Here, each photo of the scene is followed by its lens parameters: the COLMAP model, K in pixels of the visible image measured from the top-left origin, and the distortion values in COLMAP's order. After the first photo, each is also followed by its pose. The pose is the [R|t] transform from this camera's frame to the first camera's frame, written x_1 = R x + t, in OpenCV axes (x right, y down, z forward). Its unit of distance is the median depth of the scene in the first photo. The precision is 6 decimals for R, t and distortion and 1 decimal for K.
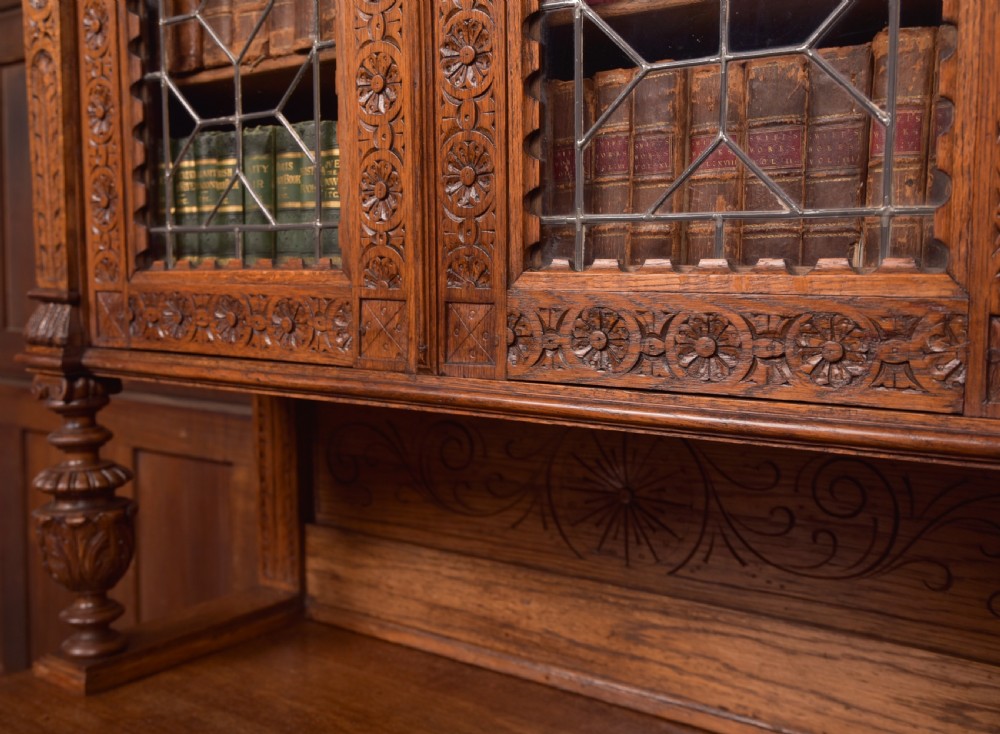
lens RADIAL K [[1098.1, 0, 451.9], [0, 1098.1, 378.4], [0, 0, 1]] dist [-0.052650, 0.113434]
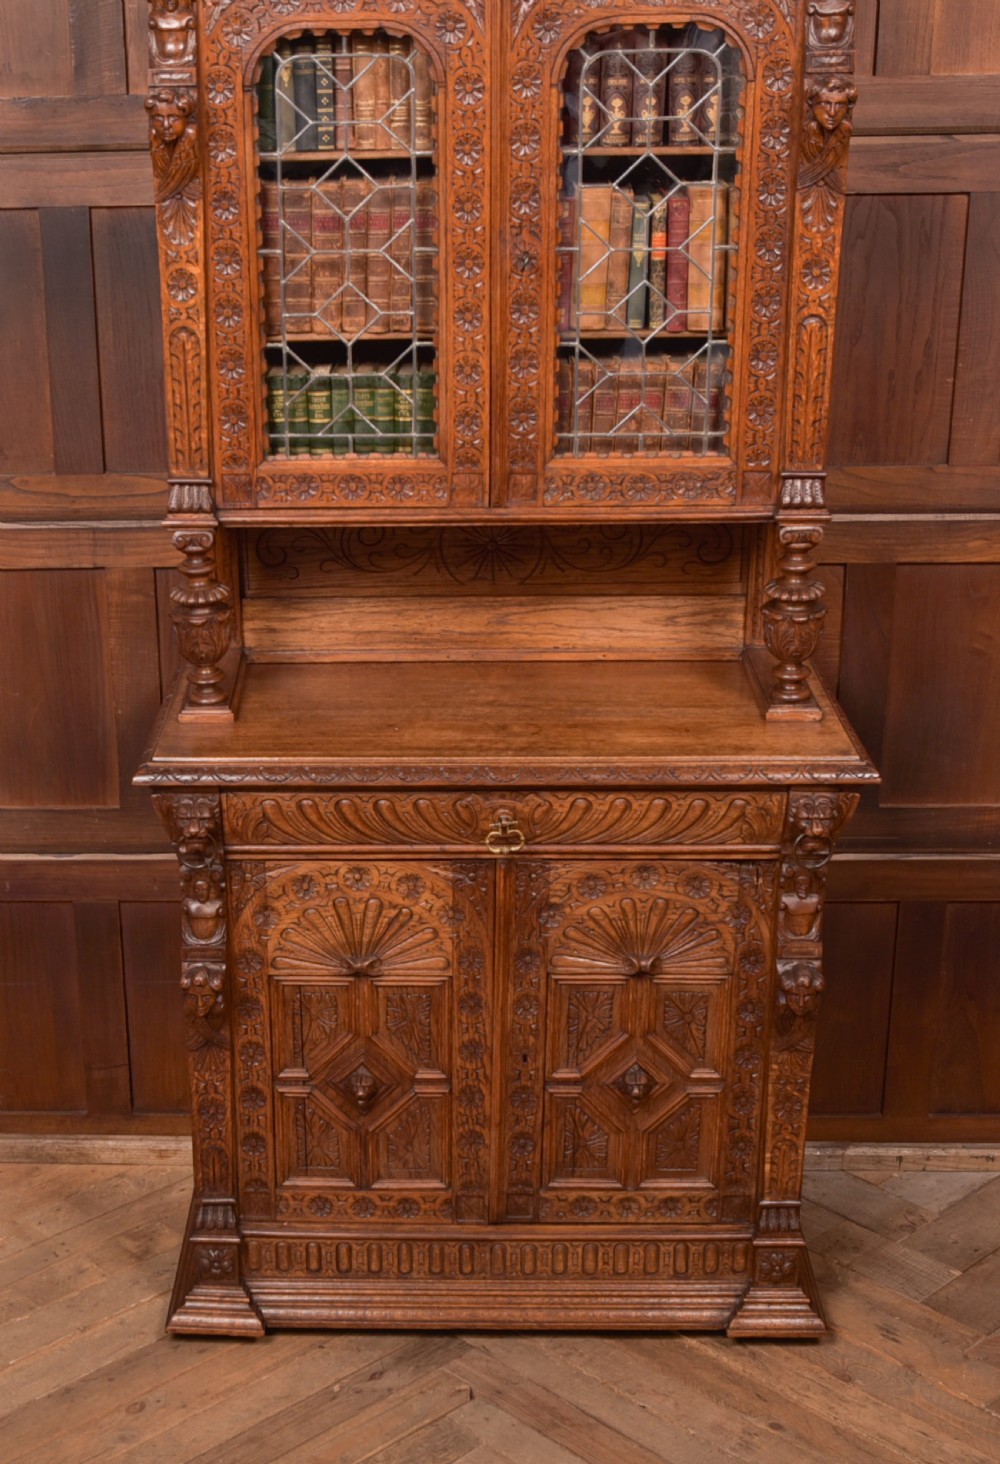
lens RADIAL K [[2215.9, 0, 318.6], [0, 2215.9, 830.7], [0, 0, 1]] dist [-0.060071, 0.142481]
pose [[0.814020, -0.238175, 0.529759, -2.400078], [0.082163, 0.950107, 0.300909, -0.640784], [-0.574996, -0.201419, 0.792975, -2.049309]]
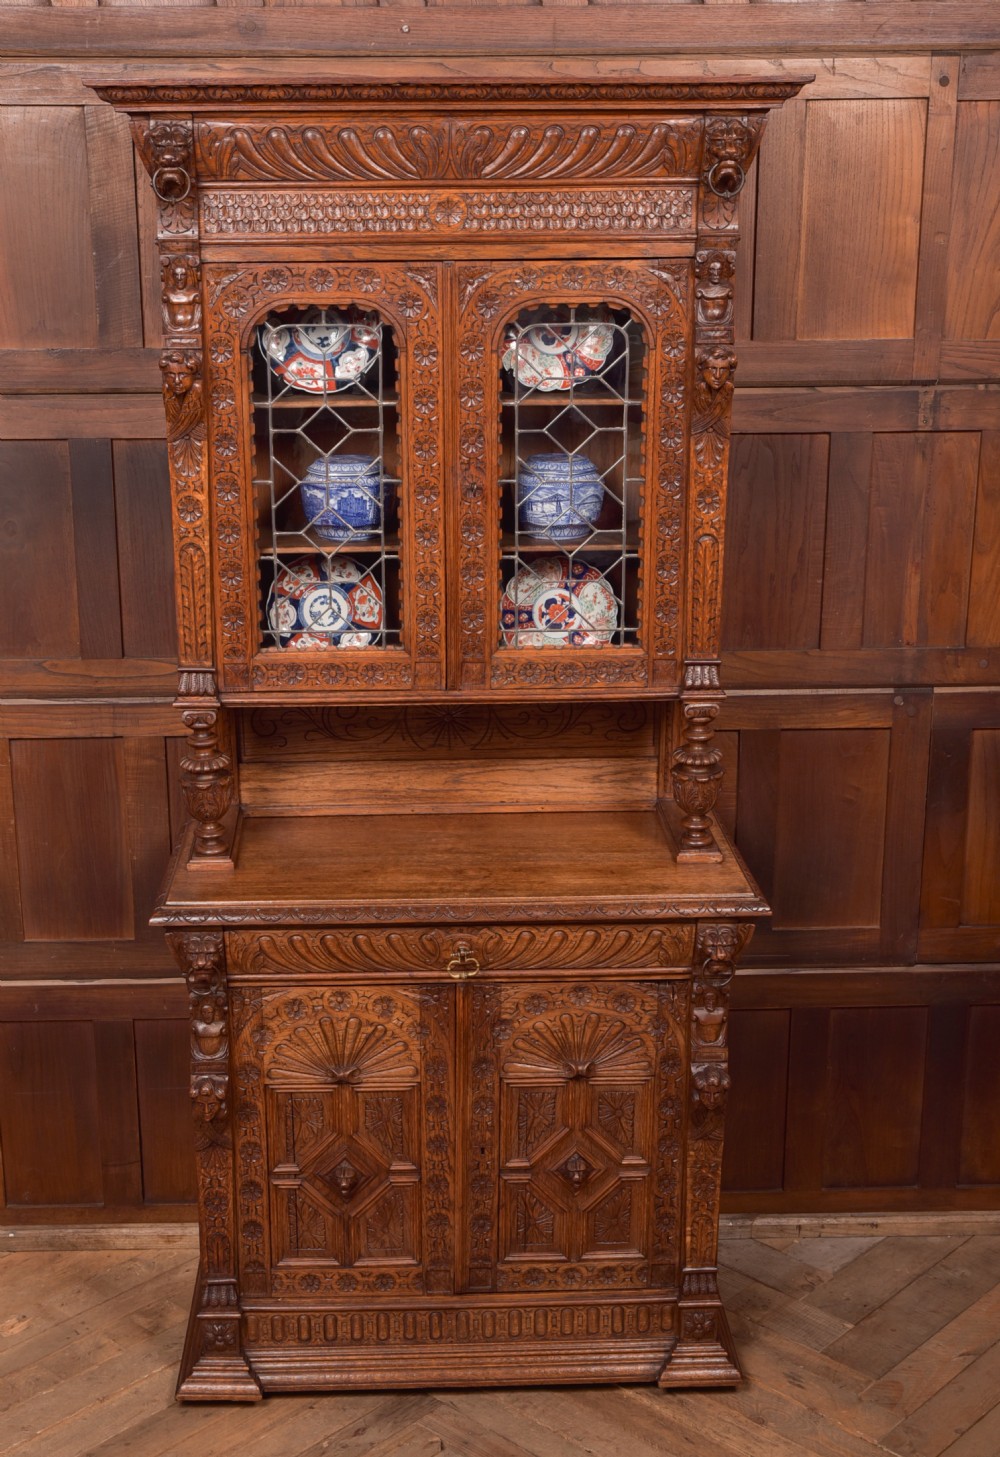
lens RADIAL K [[1936.9, 0, 449.4], [0, 1936.9, 756.5], [0, 0, 1]] dist [-0.023637, 0.205932]
pose [[0.764934, -0.195883, 0.613601, -2.502703], [0.072011, 0.972671, 0.220739, -0.752642], [-0.640071, -0.124665, 0.758135, -2.159800]]
